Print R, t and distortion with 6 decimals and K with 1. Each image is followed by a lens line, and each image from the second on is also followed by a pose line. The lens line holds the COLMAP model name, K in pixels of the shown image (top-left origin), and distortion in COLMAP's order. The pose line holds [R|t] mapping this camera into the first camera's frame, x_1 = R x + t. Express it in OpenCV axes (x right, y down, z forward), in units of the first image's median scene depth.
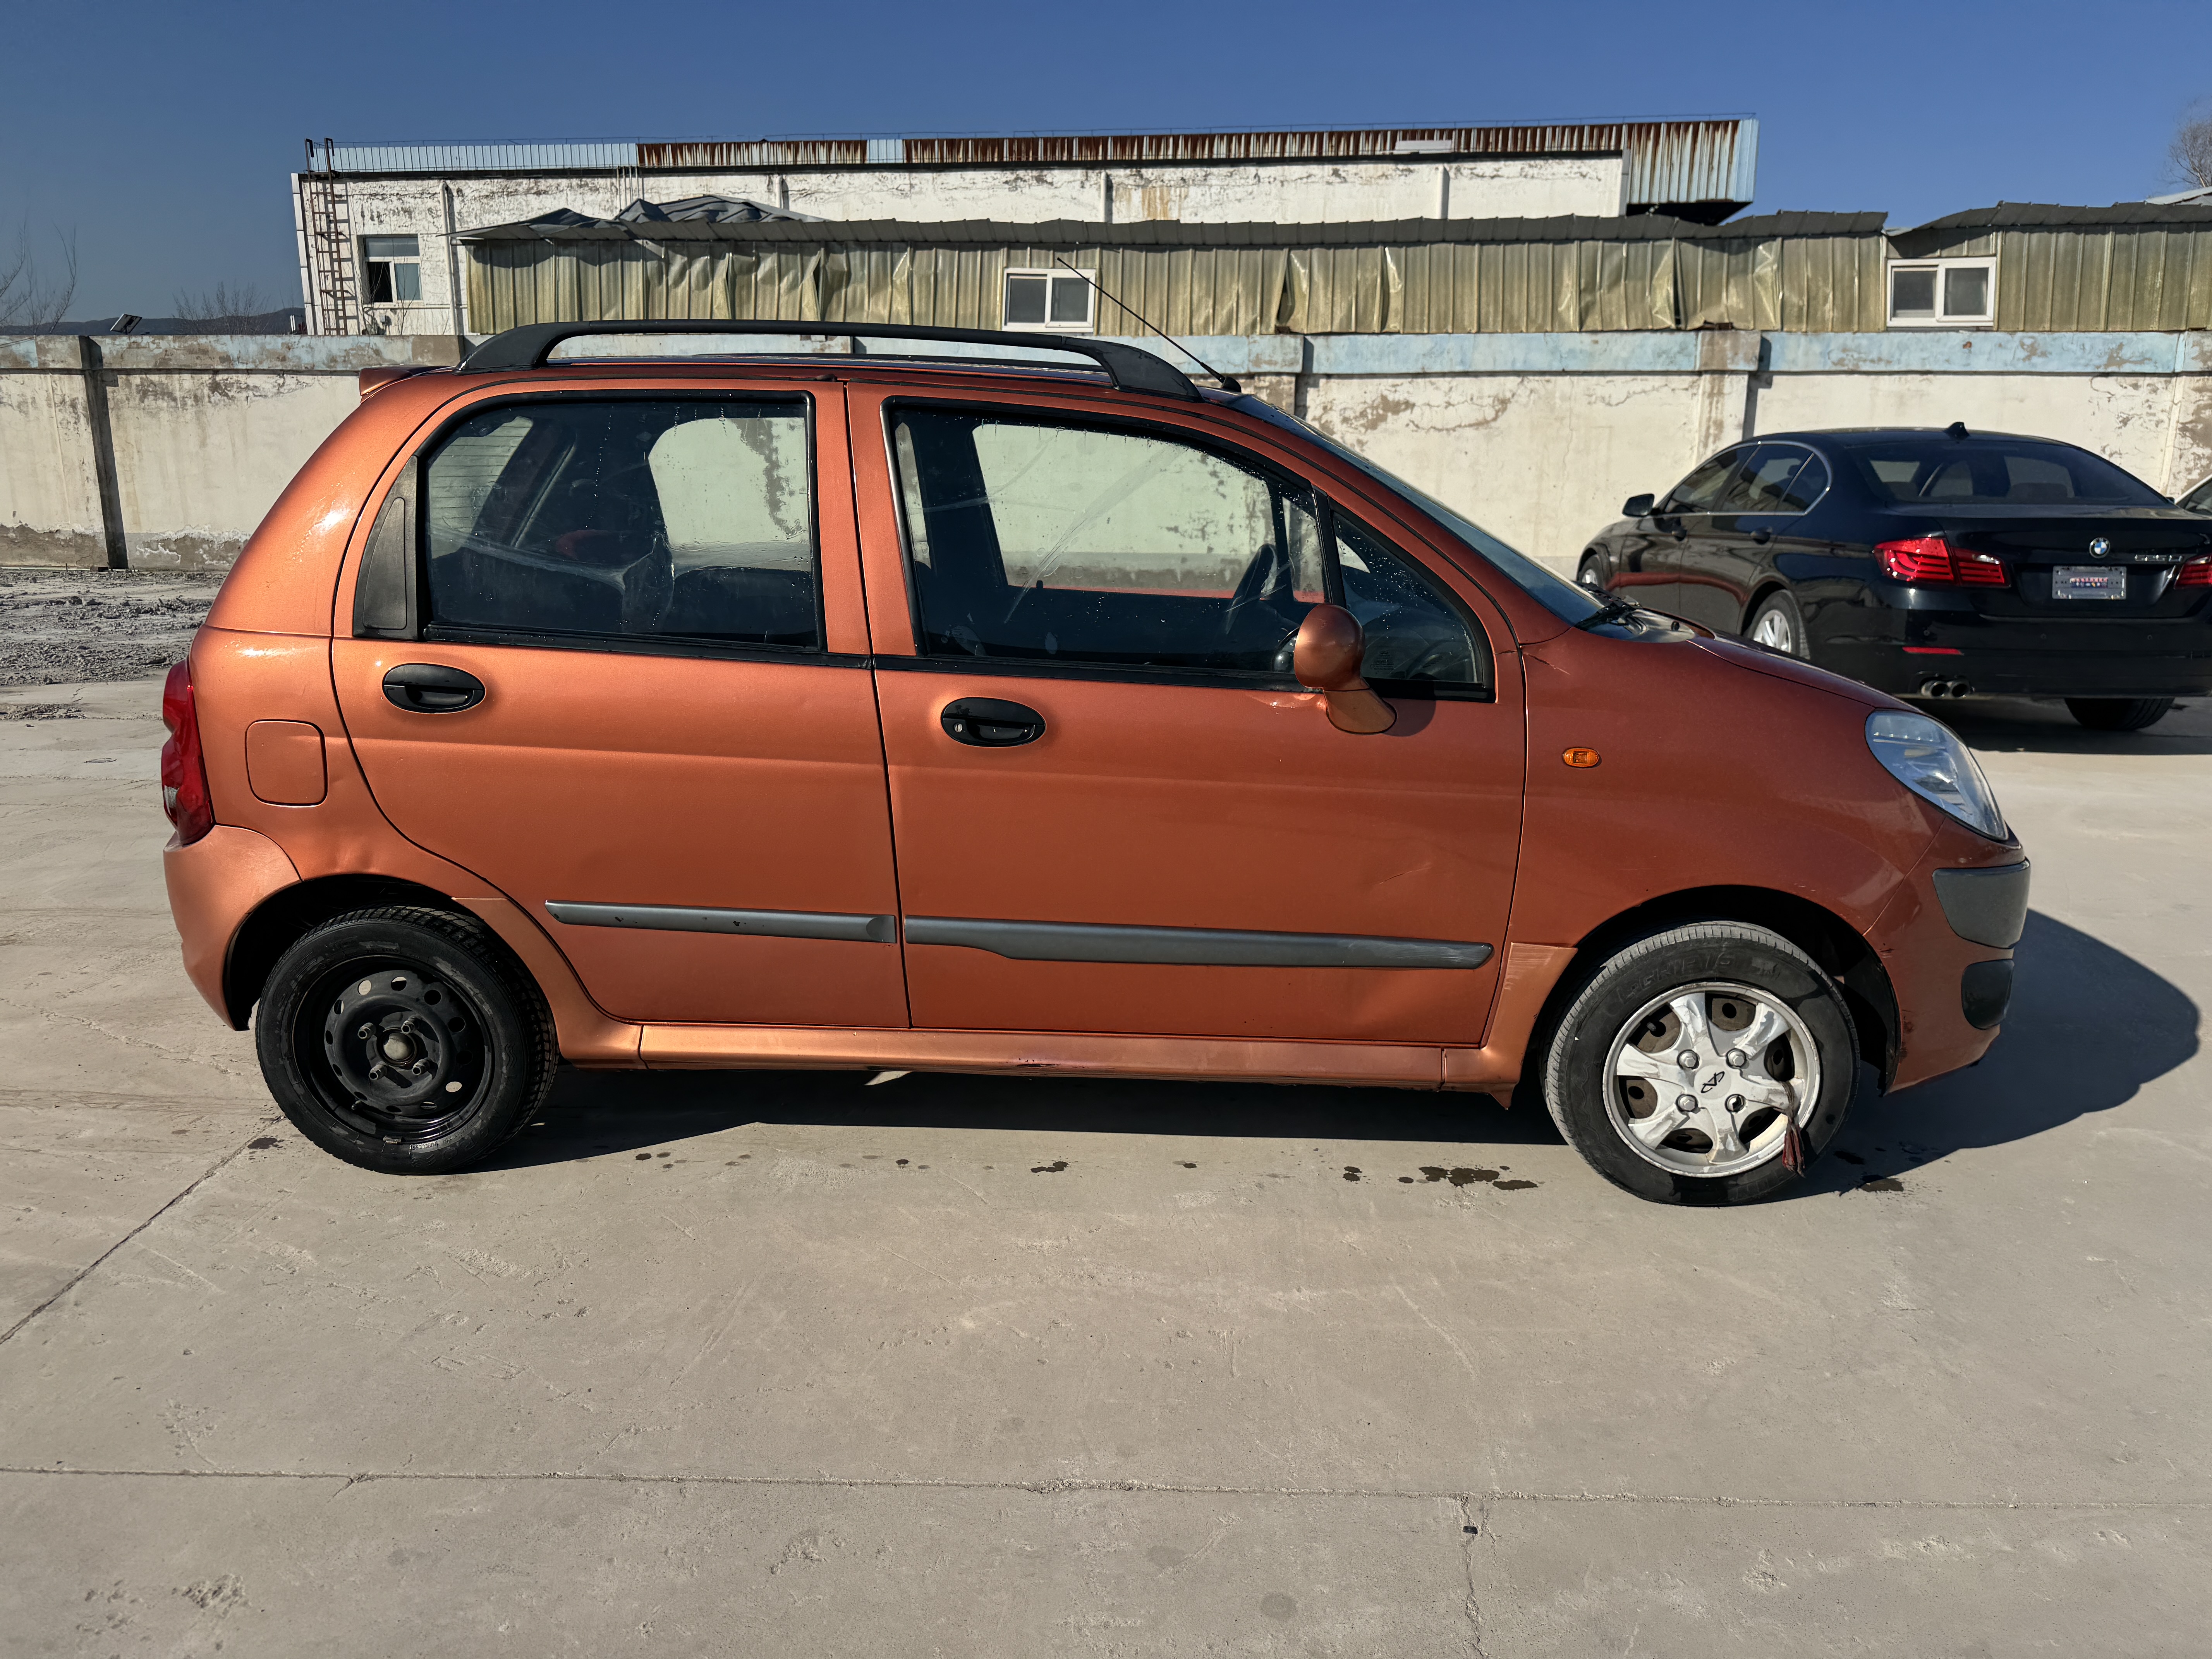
lens RADIAL K [[1539.6, 0, 1094.1], [0, 1539.6, 846.6], [0, 0, 1]] dist [-0.001286, -0.016541]
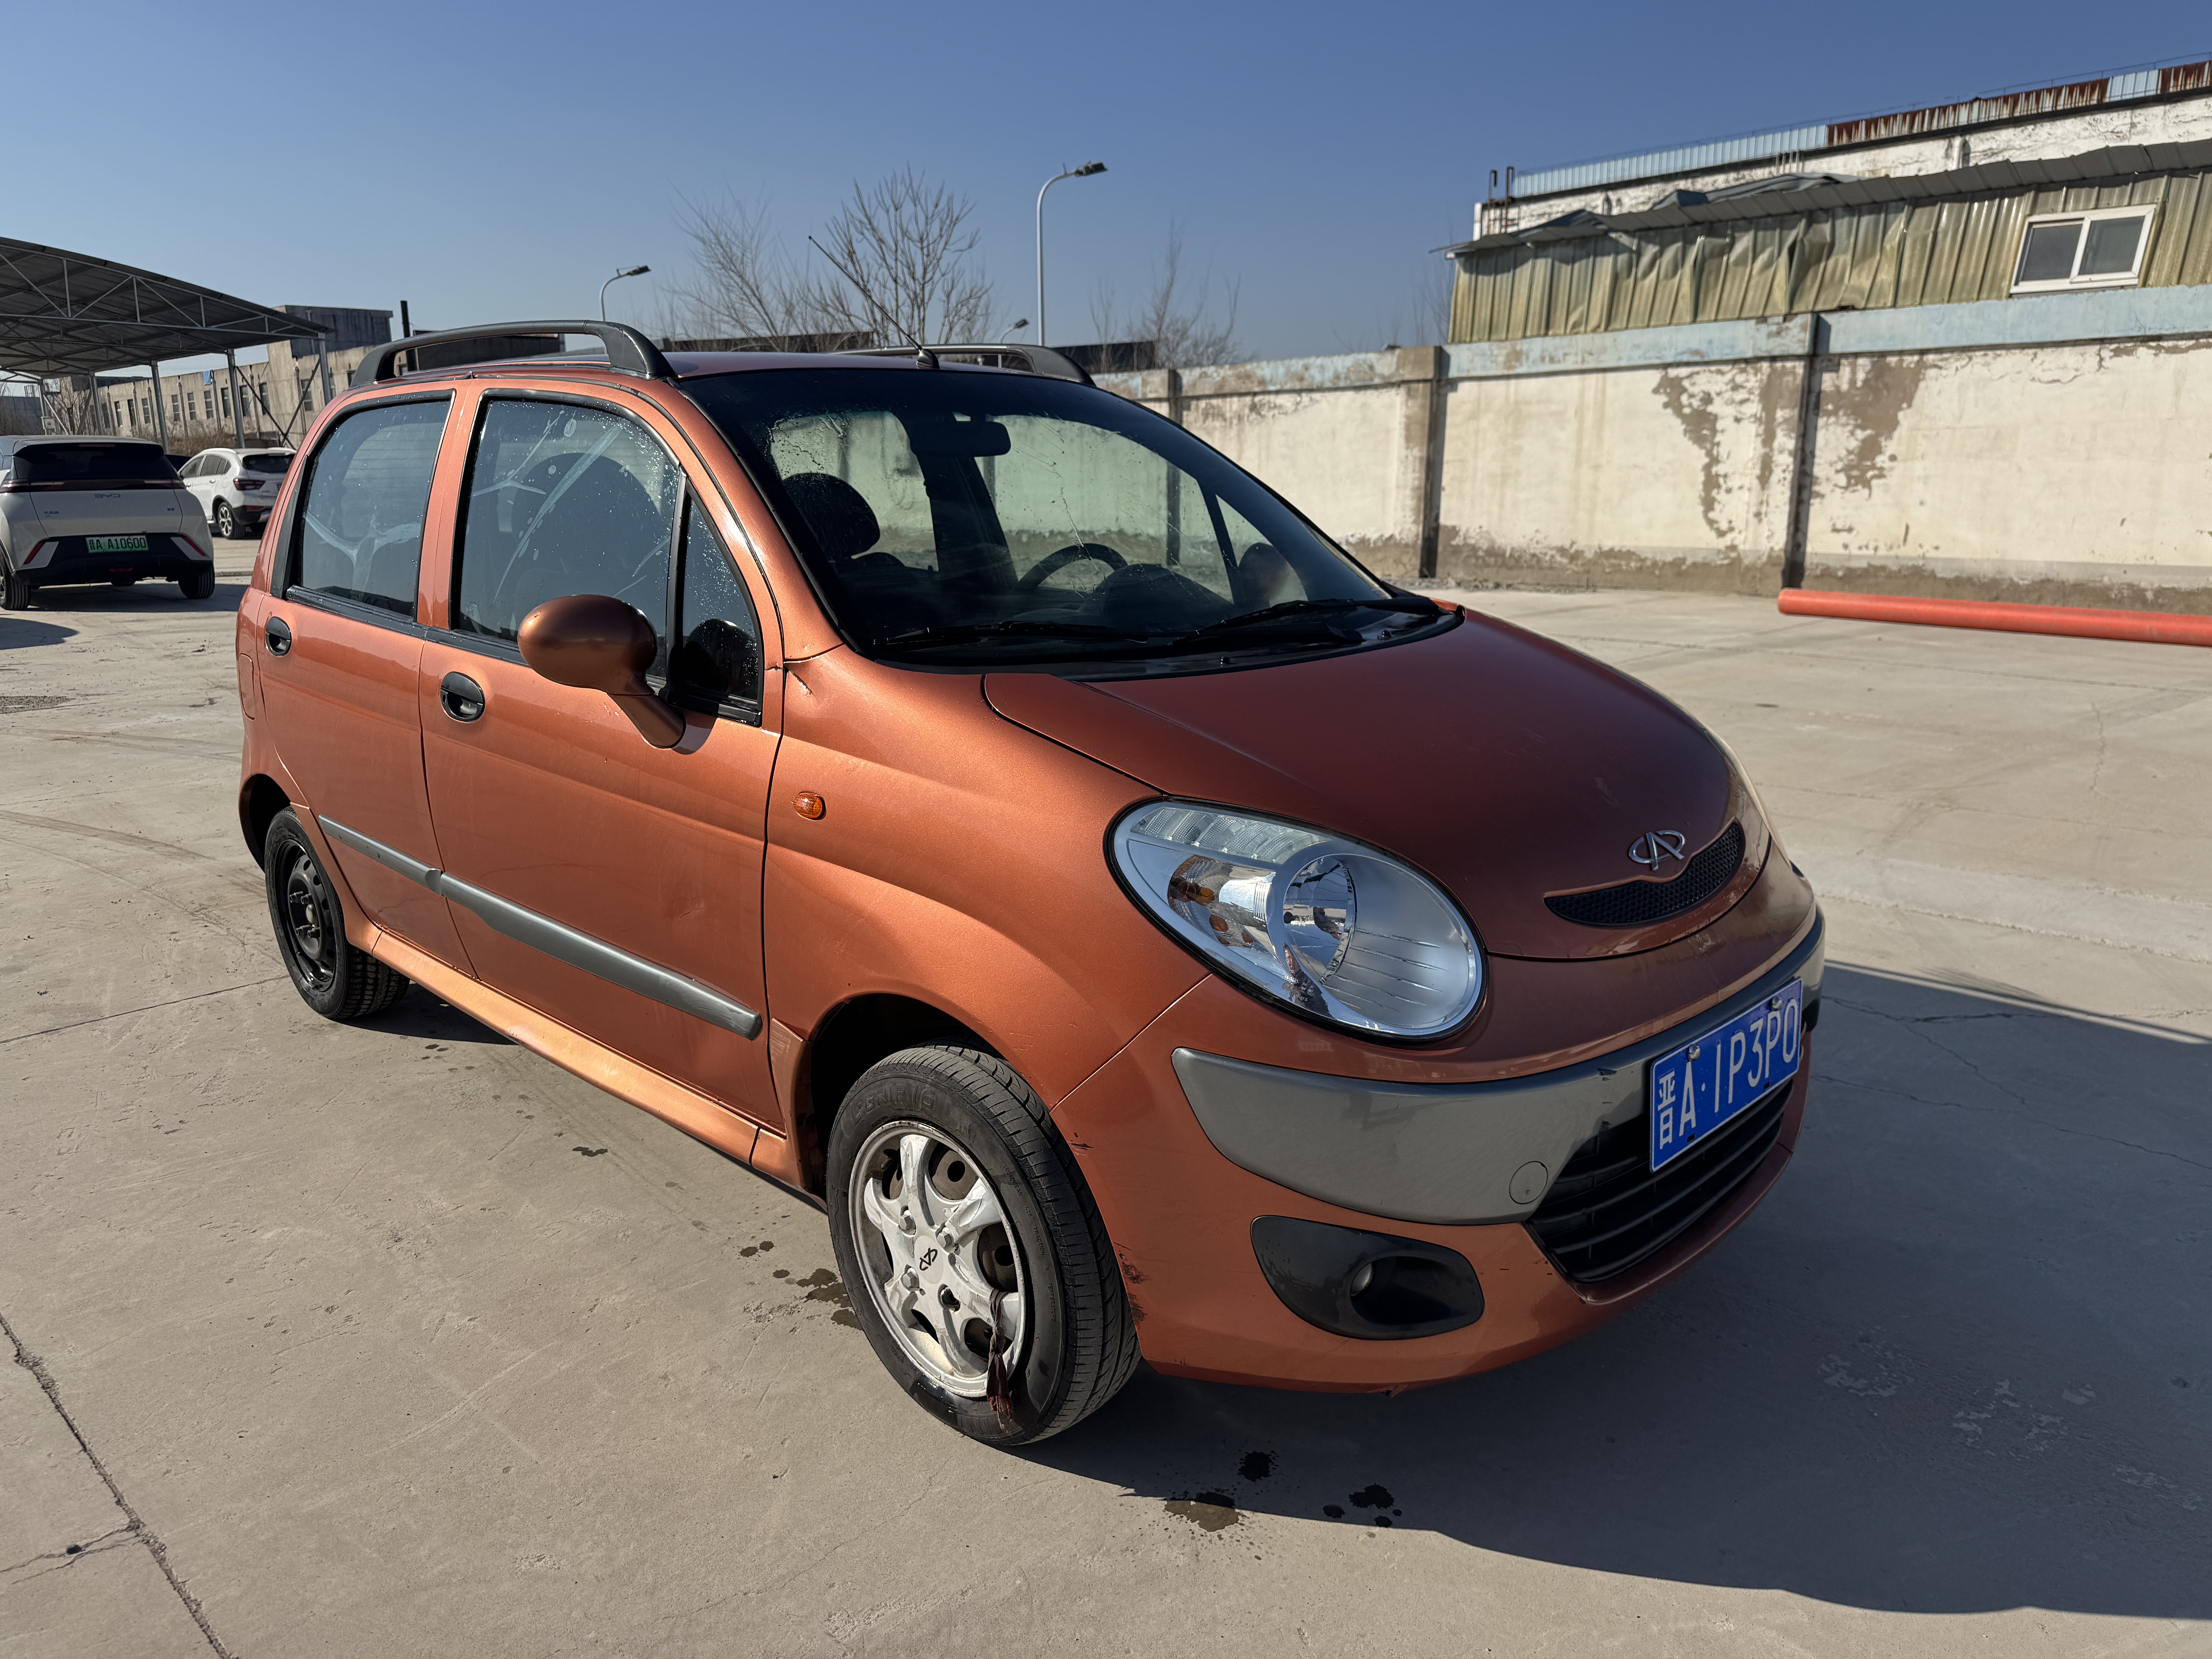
lens RADIAL K [[1539.6, 0, 1091.3], [0, 1539.6, 828.8], [0, 0, 1]] dist [-0.001286, -0.016541]
pose [[0.742213, 0.127918, -0.657843, 0.146434], [-0.136374, 0.989904, 0.038624, -0.014949], [0.656142, 0.061046, 0.752164, 0.074980]]
